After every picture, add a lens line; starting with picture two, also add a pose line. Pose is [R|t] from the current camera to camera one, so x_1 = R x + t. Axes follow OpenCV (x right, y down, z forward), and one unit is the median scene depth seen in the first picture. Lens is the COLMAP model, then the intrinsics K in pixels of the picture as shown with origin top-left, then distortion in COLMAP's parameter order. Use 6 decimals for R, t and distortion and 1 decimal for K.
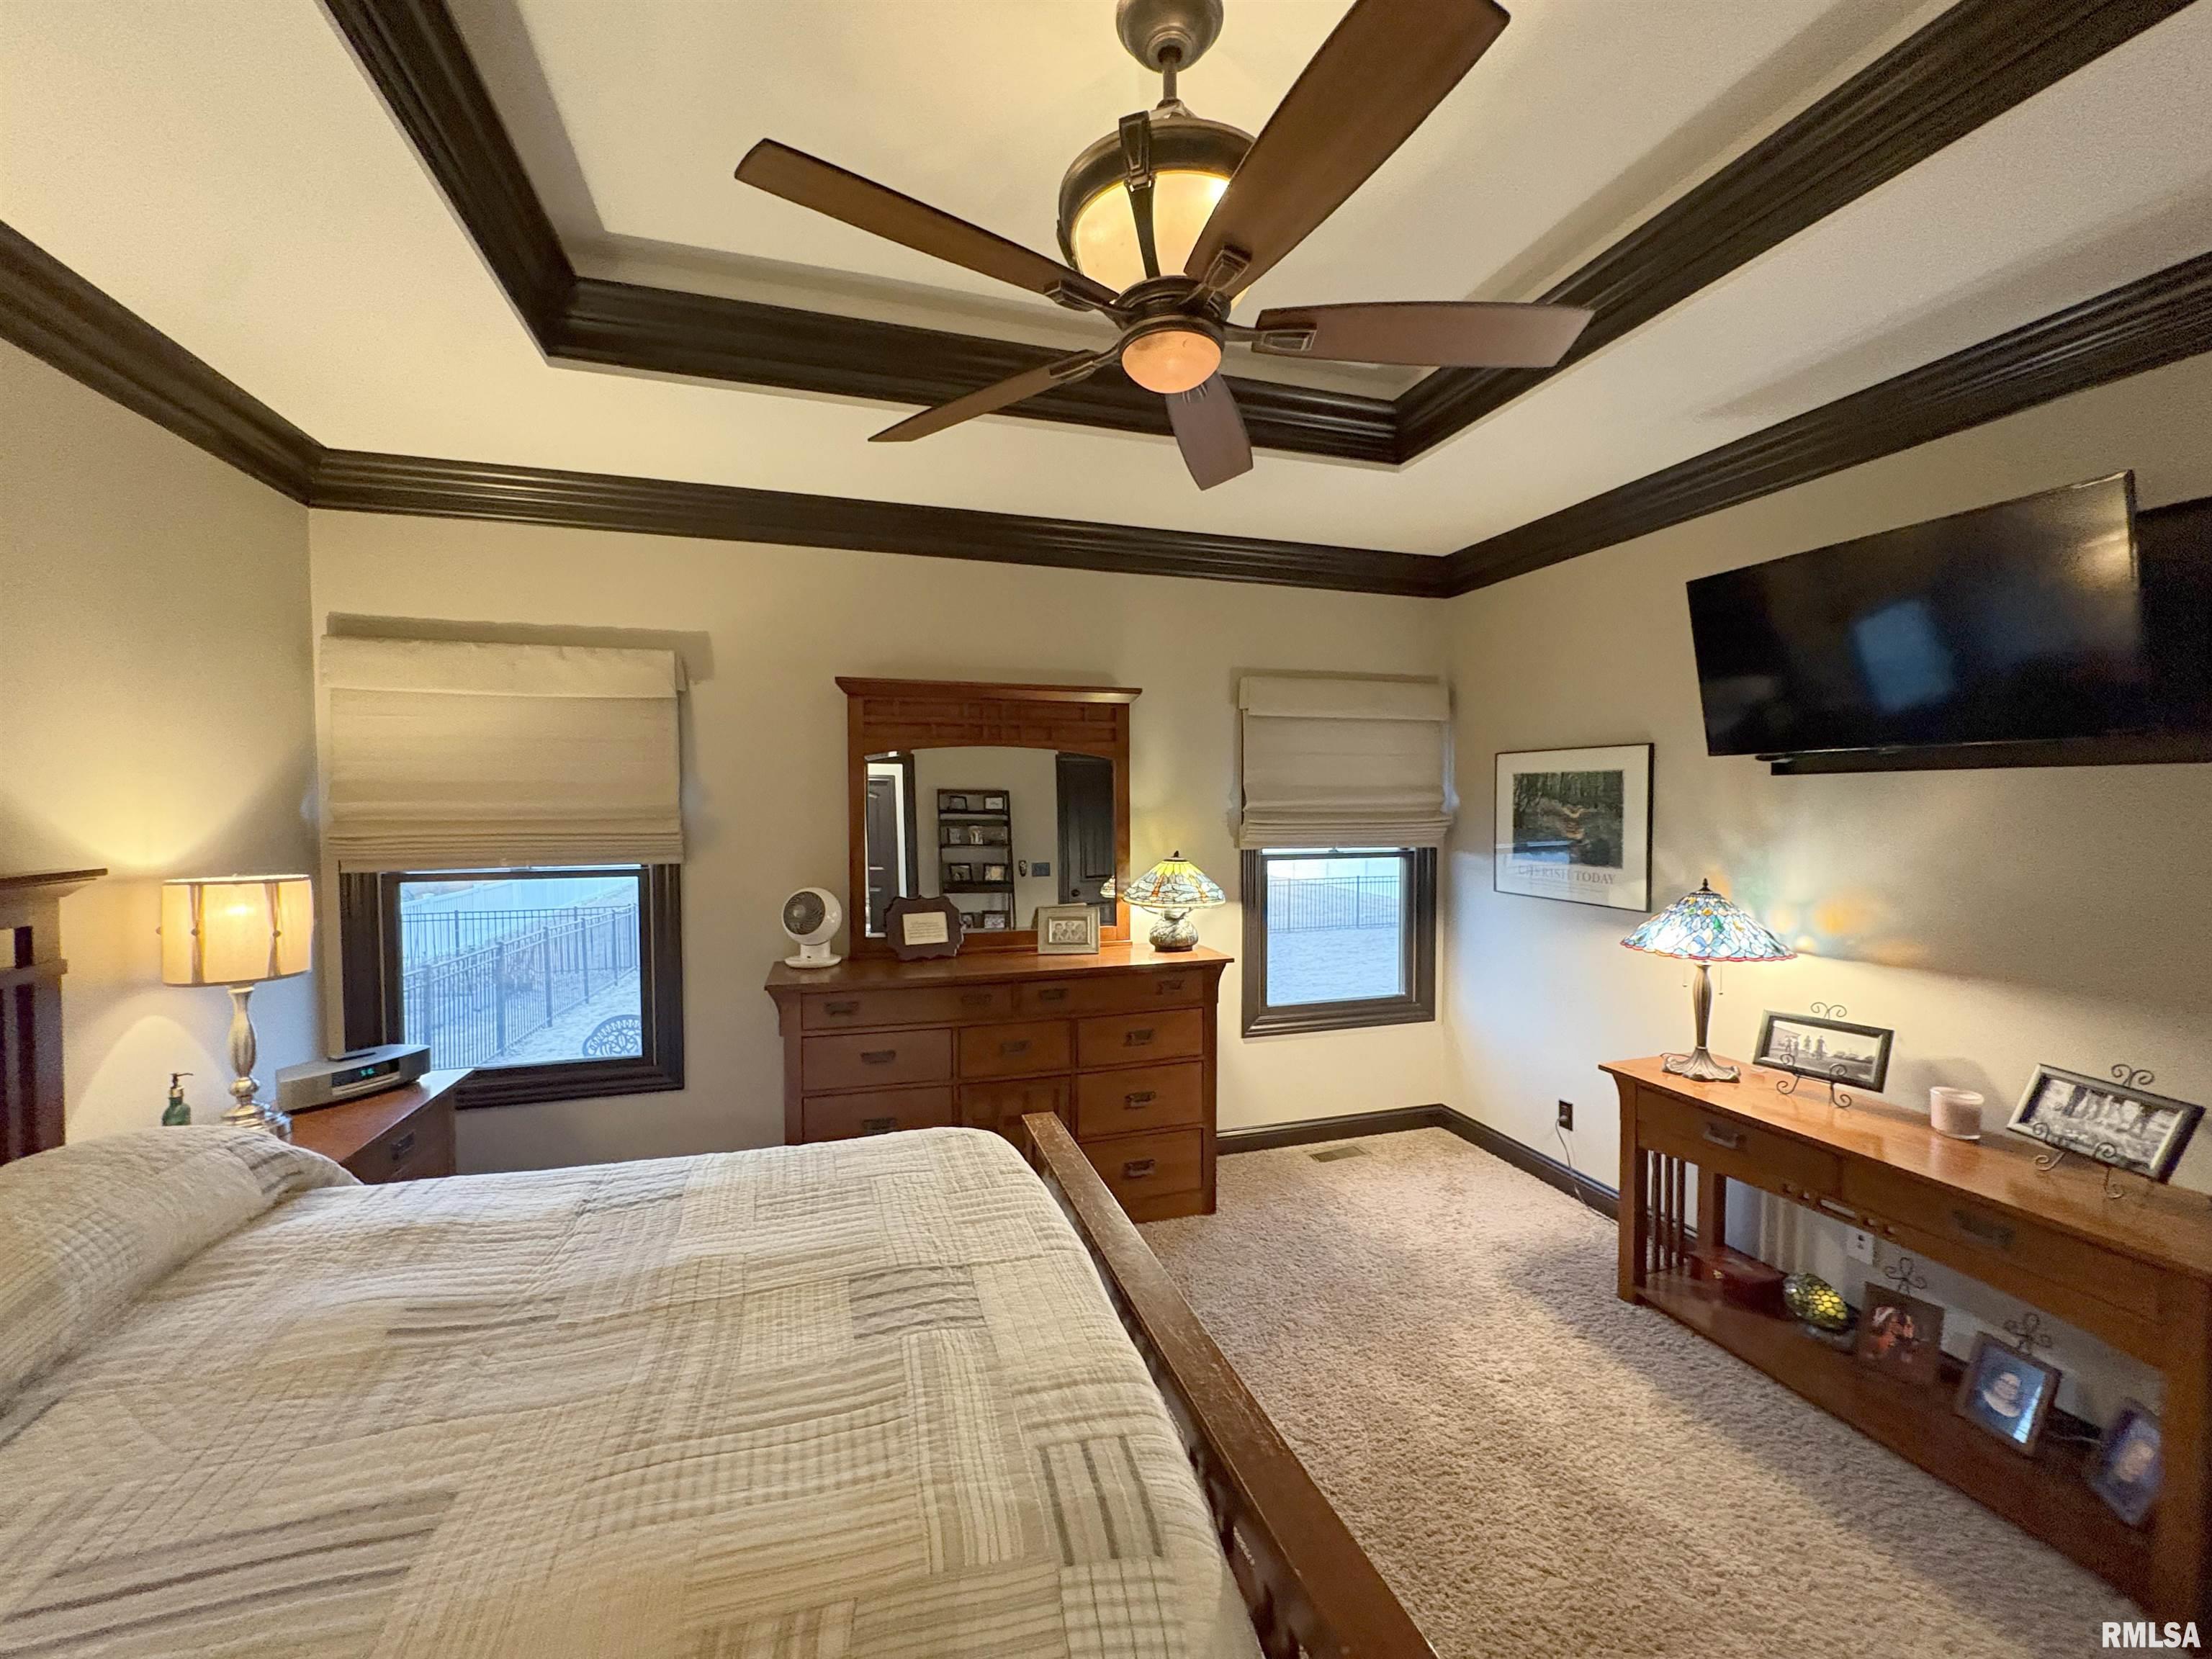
lens RADIAL K [[882.6, 0, 1106.0], [0, 882.6, 829.5], [0, 0, 1]] dist [0.006251, 0.000258]
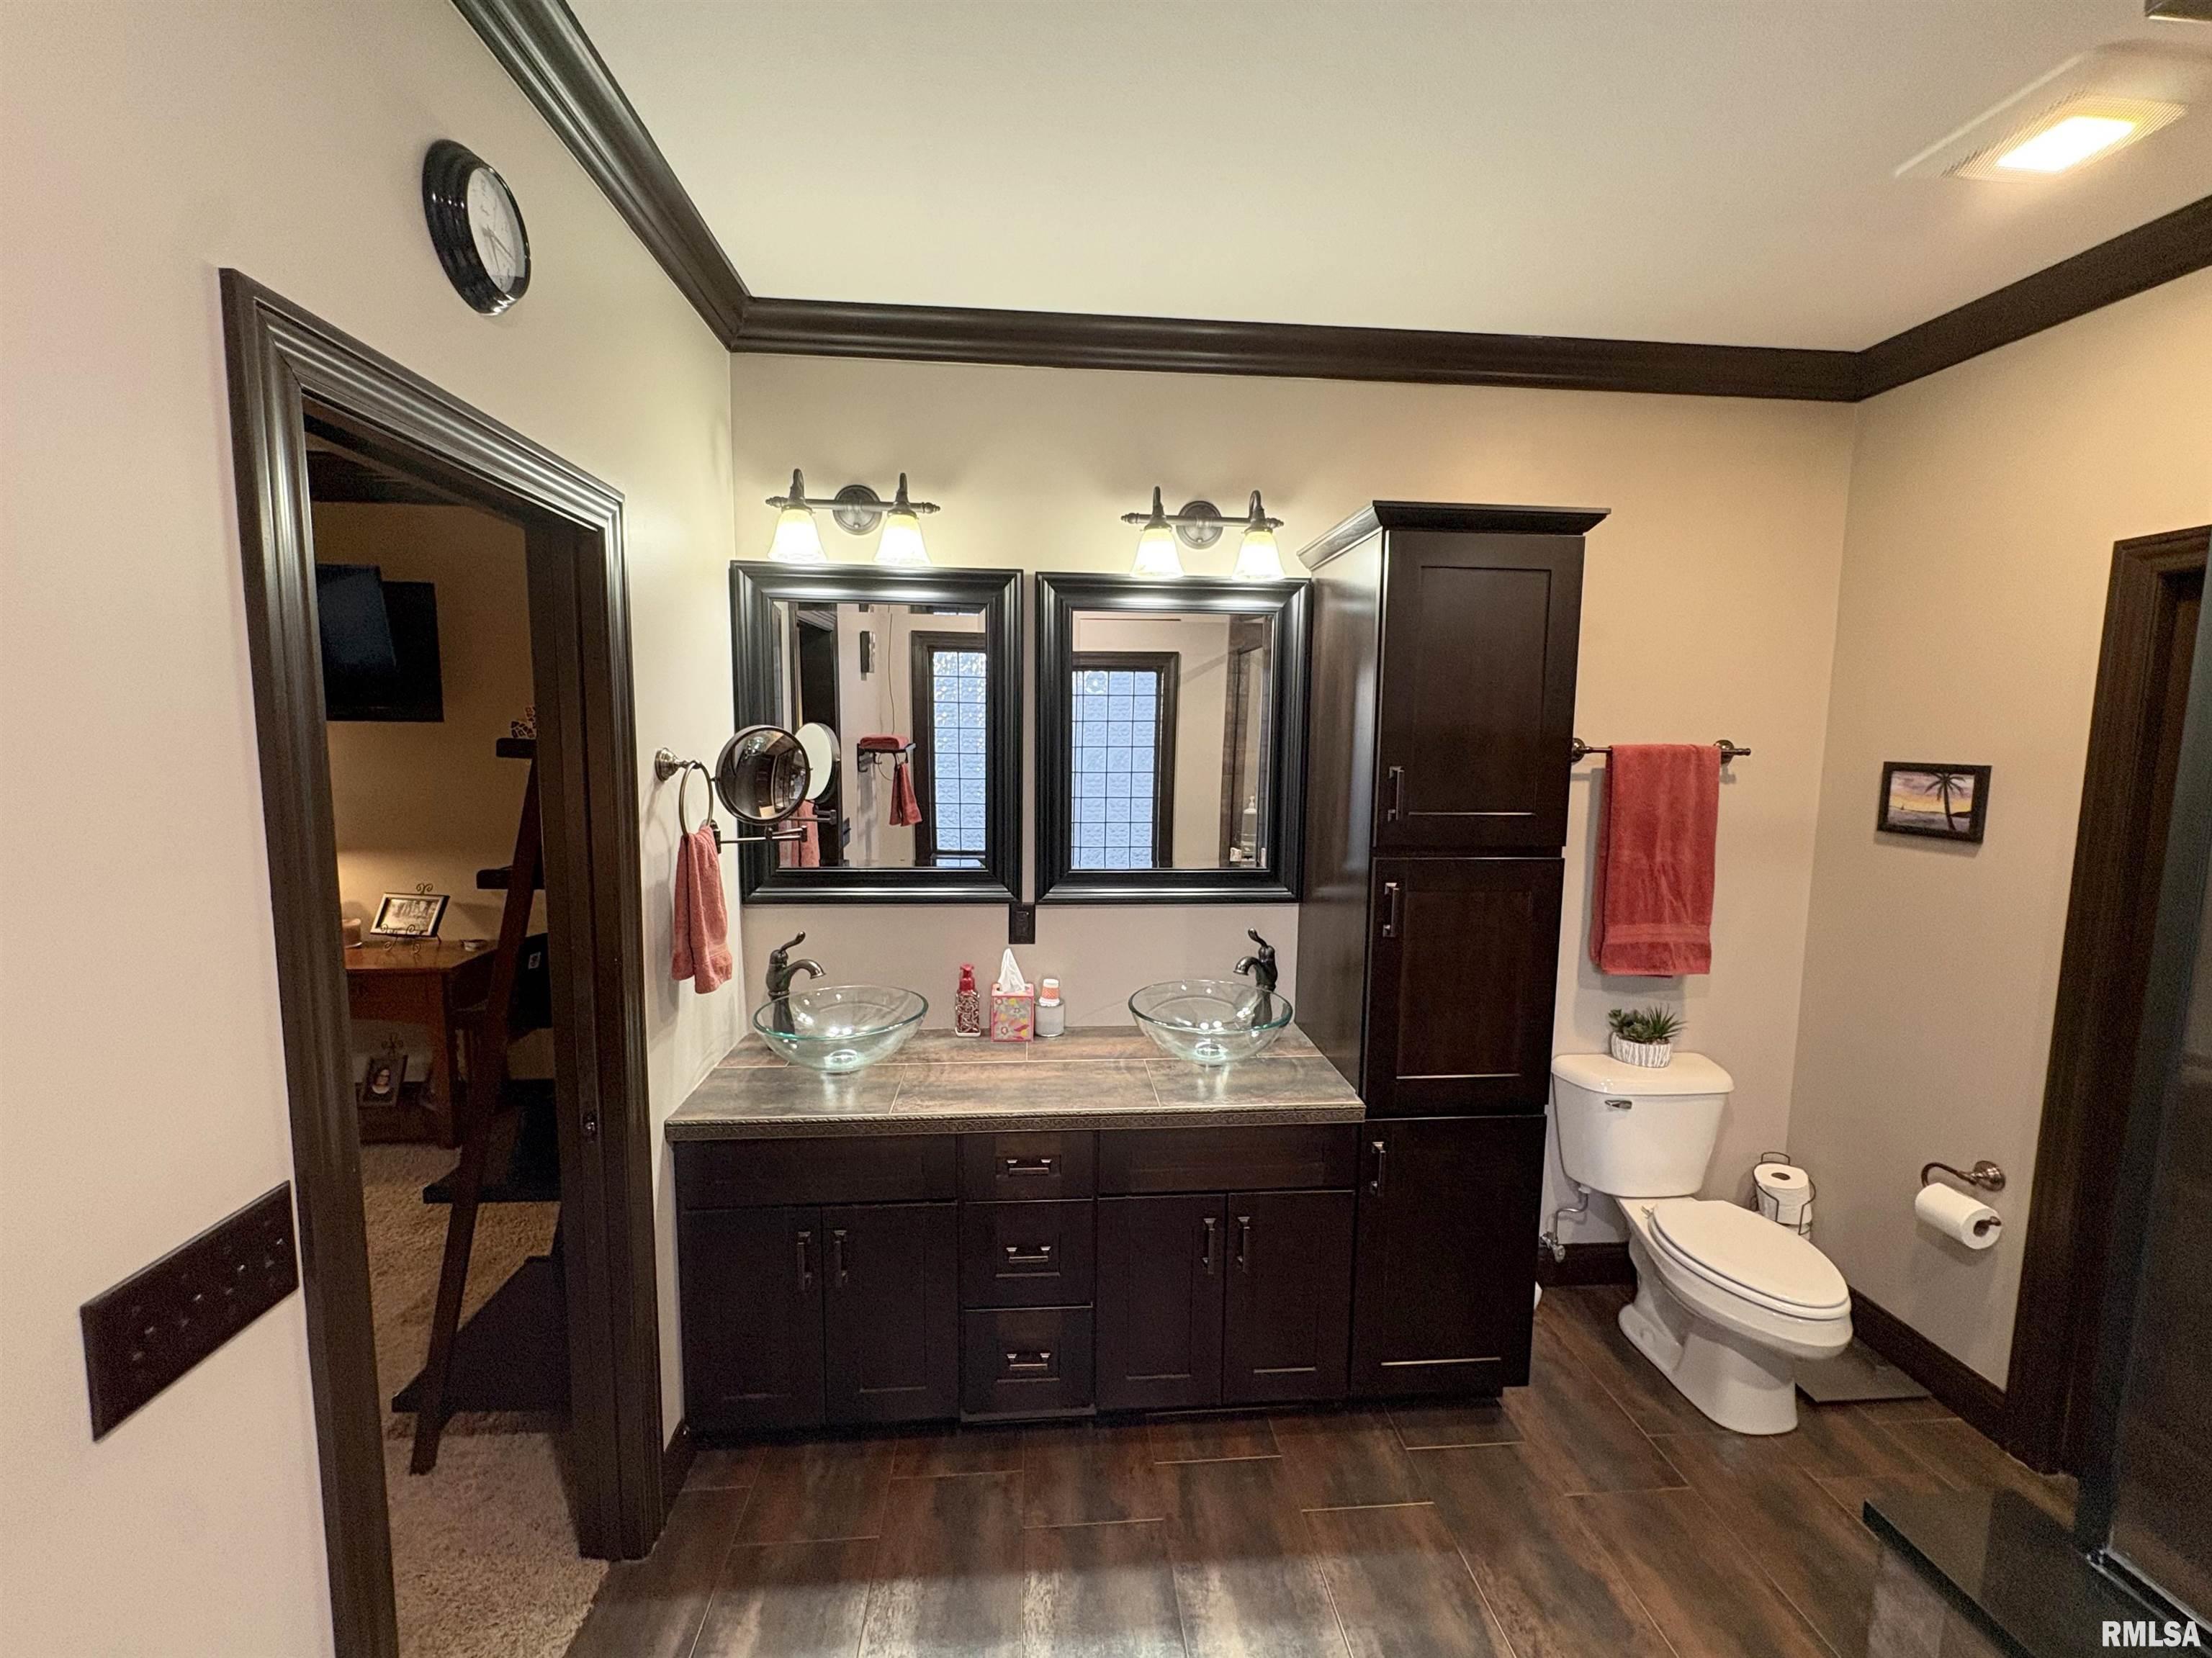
lens RADIAL K [[882.5, 0, 1106.0], [0, 882.5, 829.0], [0, 0, 1]] dist [0.006251, 0.000258]
pose [[0.216046, -0.092770, 0.971966, -0.236362], [0.023176, 0.995683, 0.089882, 0.007274], [-0.976108, 0.003108, 0.217263, -0.541735]]
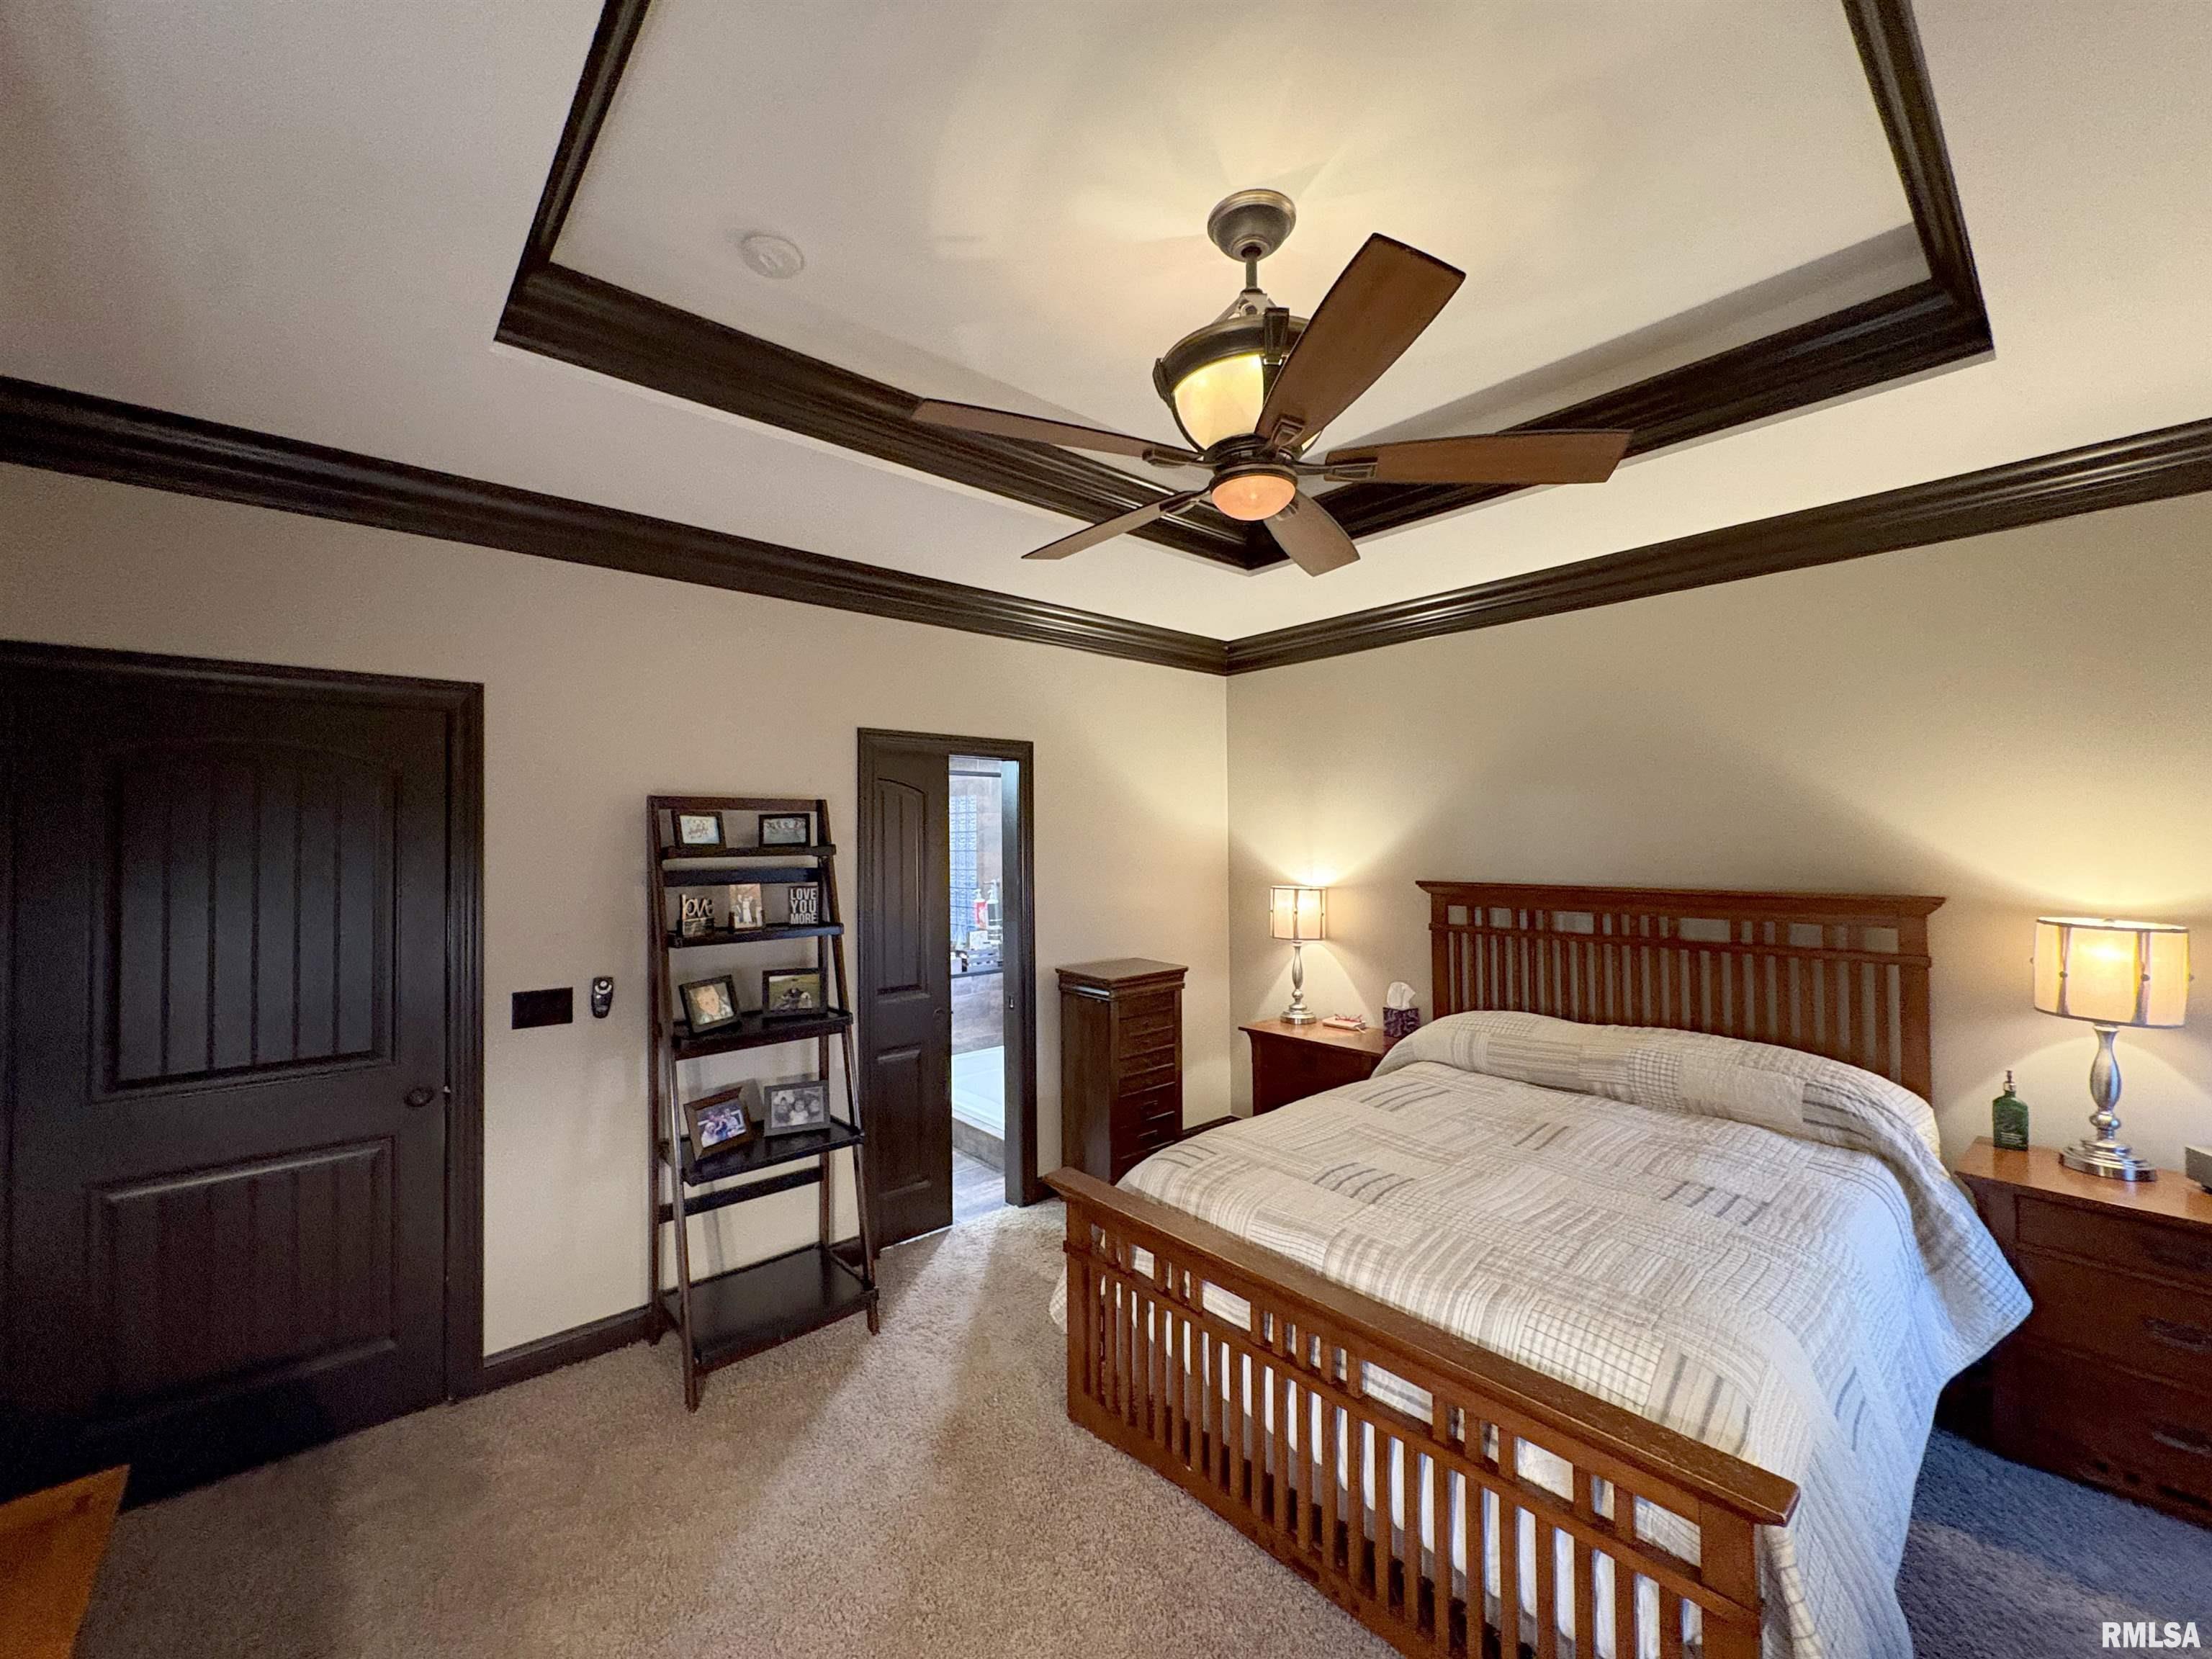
lens RADIAL K [[879.0, 0, 1106.0], [0, 879.0, 829.5], [0, 0, 1]] dist [-0.001045, -0.000065]
pose [[-0.912637, 0.003646, -0.408755, 0.399190], [-0.003829, 0.999840, 0.017468, -0.051484], [0.408753, 0.017507, -0.912477, 1.081407]]
